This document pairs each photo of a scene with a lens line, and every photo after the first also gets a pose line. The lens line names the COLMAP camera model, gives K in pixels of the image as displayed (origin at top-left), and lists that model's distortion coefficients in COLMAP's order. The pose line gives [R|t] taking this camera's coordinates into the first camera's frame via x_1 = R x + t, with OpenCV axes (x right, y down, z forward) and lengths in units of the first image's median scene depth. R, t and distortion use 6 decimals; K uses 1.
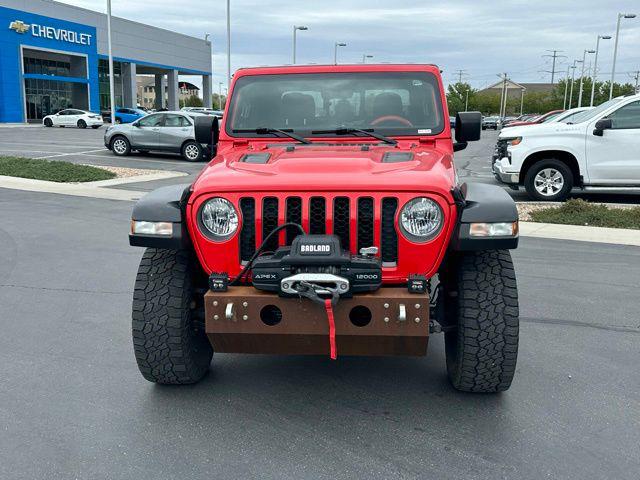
lens RADIAL K [[674.6, 0, 319.7], [0, 674.6, 239.1], [0, 0, 1]] dist [0.066644, 0.000000]
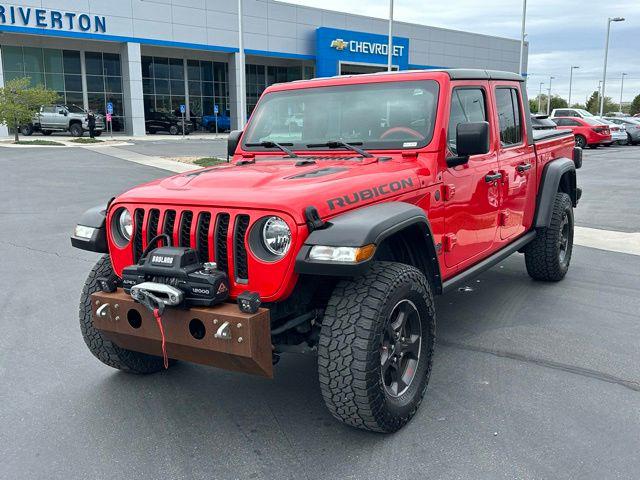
lens RADIAL K [[674.6, 0, 323.5], [0, 674.6, 244.6], [0, 0, 1]] dist [0.066644, 0.000000]
pose [[0.890383, 0.064187, -0.450665, 0.645734], [-0.063319, 0.997848, 0.017021, -0.040895], [0.450787, 0.013381, 0.892531, 0.158832]]
